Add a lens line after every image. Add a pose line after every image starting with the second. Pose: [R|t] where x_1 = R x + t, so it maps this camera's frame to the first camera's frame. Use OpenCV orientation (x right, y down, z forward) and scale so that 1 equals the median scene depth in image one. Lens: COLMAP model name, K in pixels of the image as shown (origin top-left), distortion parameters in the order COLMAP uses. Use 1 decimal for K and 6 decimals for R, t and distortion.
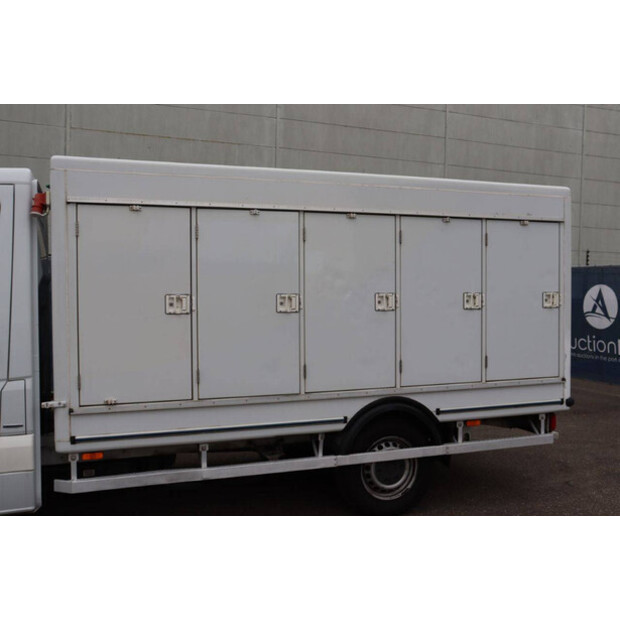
lens RADIAL K [[661.2, 0, 310.2], [0, 661.2, 308.2], [0, 0, 1]] dist [-0.027931, 0.000000]
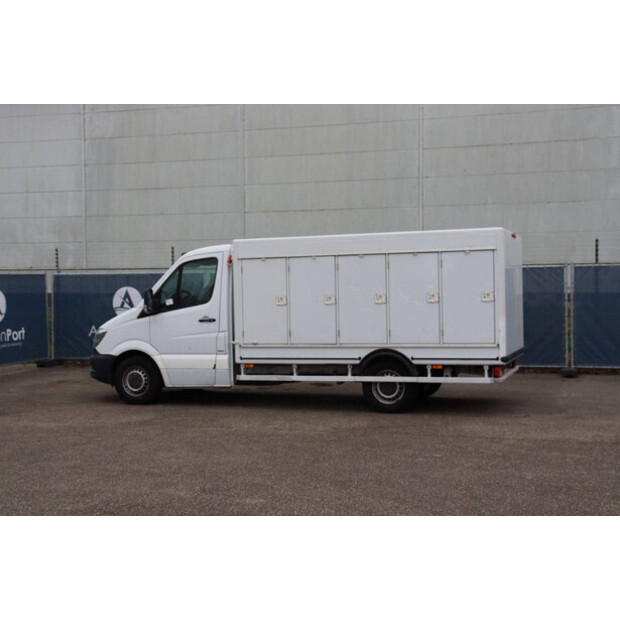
lens RADIAL K [[939.3, 0, 308.8], [0, 939.3, 306.2], [0, 0, 1]] dist [0.128339, 0.000000]
pose [[0.771065, -0.003709, -0.636745, 1.692212], [-0.000300, 0.999981, -0.006188, 0.028716], [0.636756, 0.004962, 0.771049, -1.246195]]
